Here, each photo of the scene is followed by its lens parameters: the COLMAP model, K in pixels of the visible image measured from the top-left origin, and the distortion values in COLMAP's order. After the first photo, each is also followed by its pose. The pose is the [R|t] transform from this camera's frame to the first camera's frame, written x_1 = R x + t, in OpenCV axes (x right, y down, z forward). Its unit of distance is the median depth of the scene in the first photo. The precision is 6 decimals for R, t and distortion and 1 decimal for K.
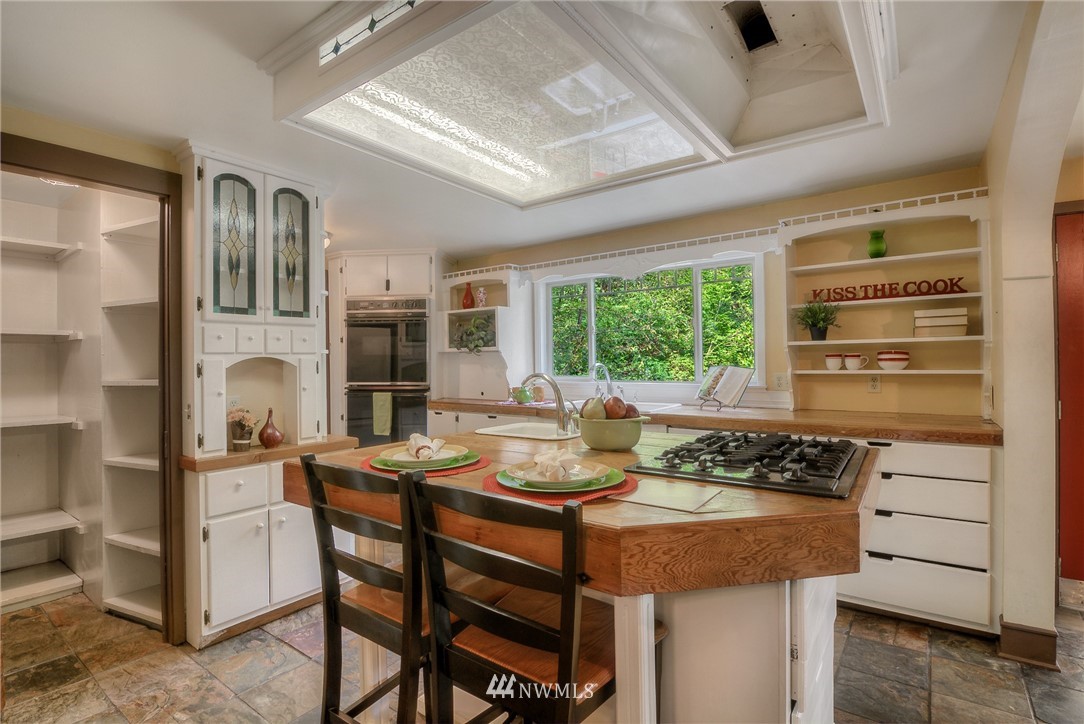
lens RADIAL K [[521.3, 0, 543.8], [0, 521.3, 353.1], [0, 0, 1]] dist [0.001356, -0.000048]
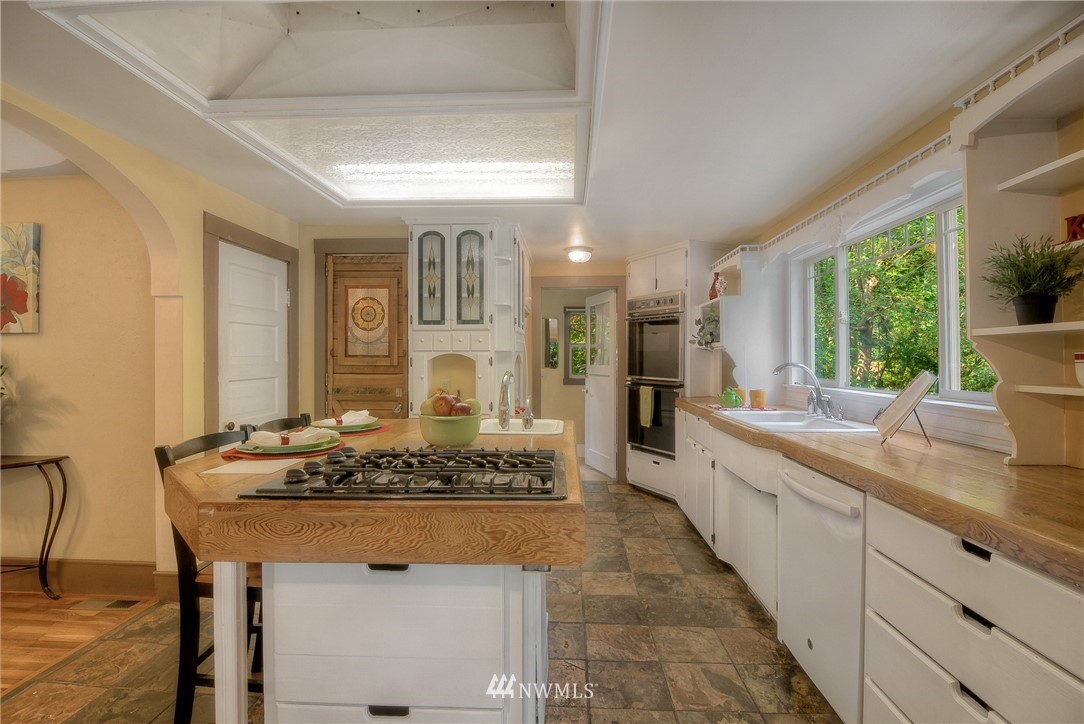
lens RADIAL K [[521.3, 0, 543.8], [0, 521.3, 353.1], [0, 0, 1]] dist [0.001356, -0.000048]
pose [[0.555027, 0.004255, -0.831821, 0.776878], [0.006403, 0.999935, 0.009387, -0.005842], [0.831807, -0.010536, 0.554964, 0.412008]]
